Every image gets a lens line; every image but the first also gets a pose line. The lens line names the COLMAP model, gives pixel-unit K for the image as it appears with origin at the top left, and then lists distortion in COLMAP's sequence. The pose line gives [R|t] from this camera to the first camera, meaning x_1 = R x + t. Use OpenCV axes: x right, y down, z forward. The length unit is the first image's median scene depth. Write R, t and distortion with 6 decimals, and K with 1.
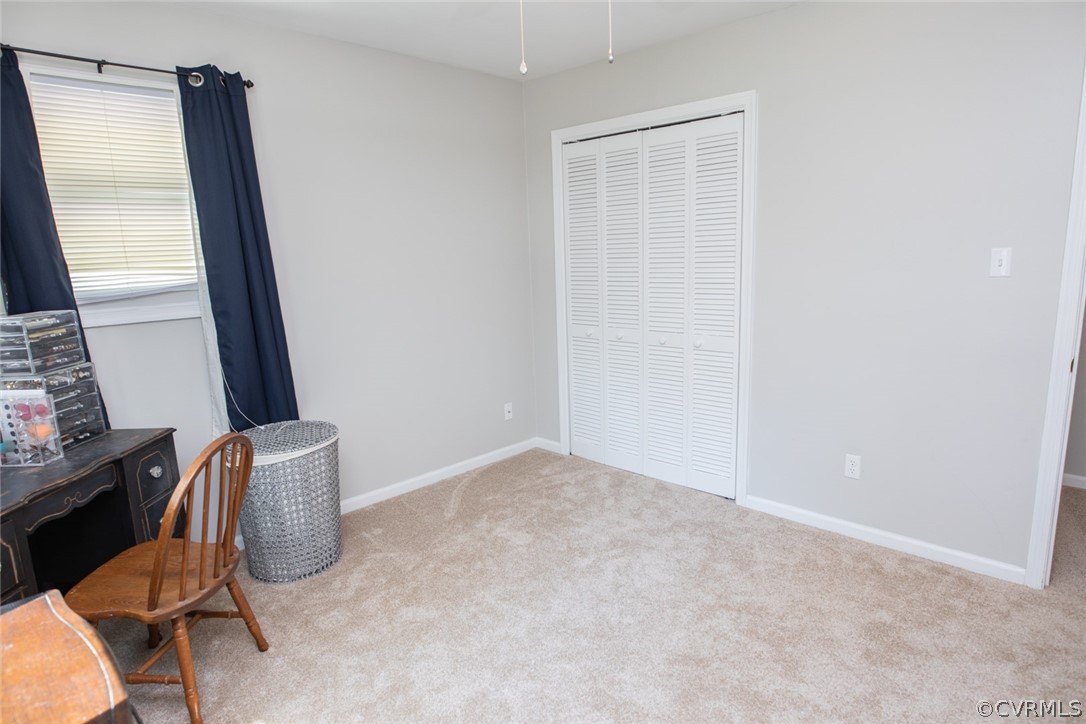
lens RADIAL K [[625.1, 0, 543.0], [0, 625.1, 362.0], [0, 0, 1]] dist [-0.025989, 0.003518]
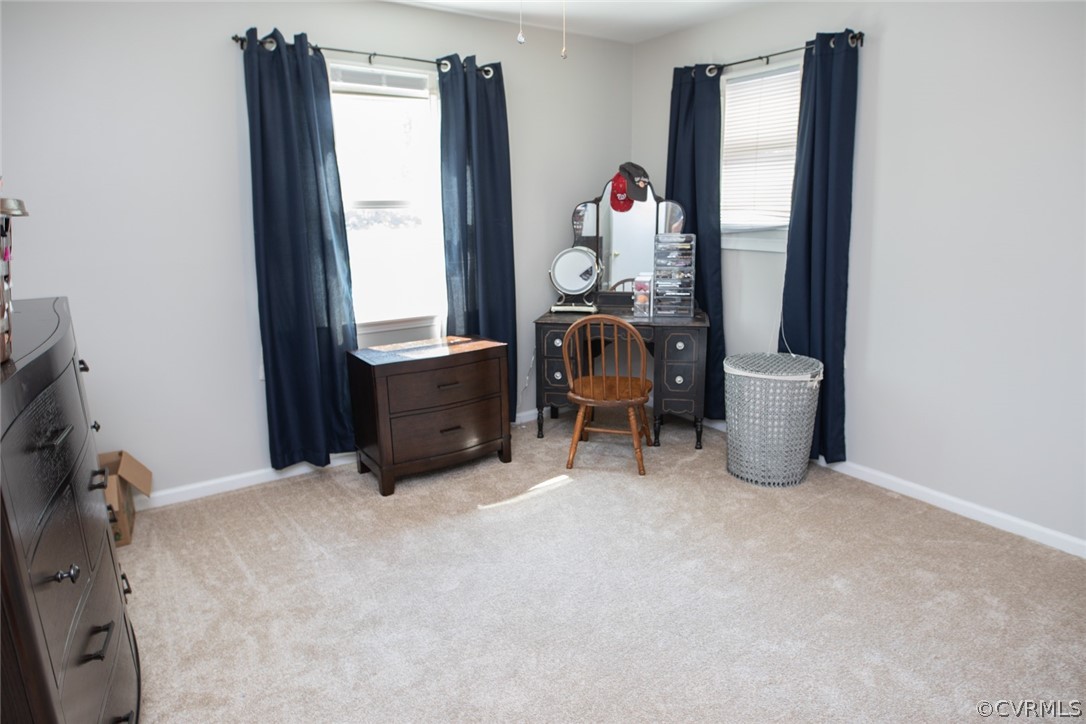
lens RADIAL K [[625.1, 0, 543.0], [0, 625.1, 362.0], [0, 0, 1]] dist [-0.025989, 0.003518]
pose [[-0.186934, 0.269124, -0.944790, 0.778716], [-0.163326, 0.939844, 0.300030, -0.164513], [0.968700, 0.210395, -0.131734, 0.761916]]
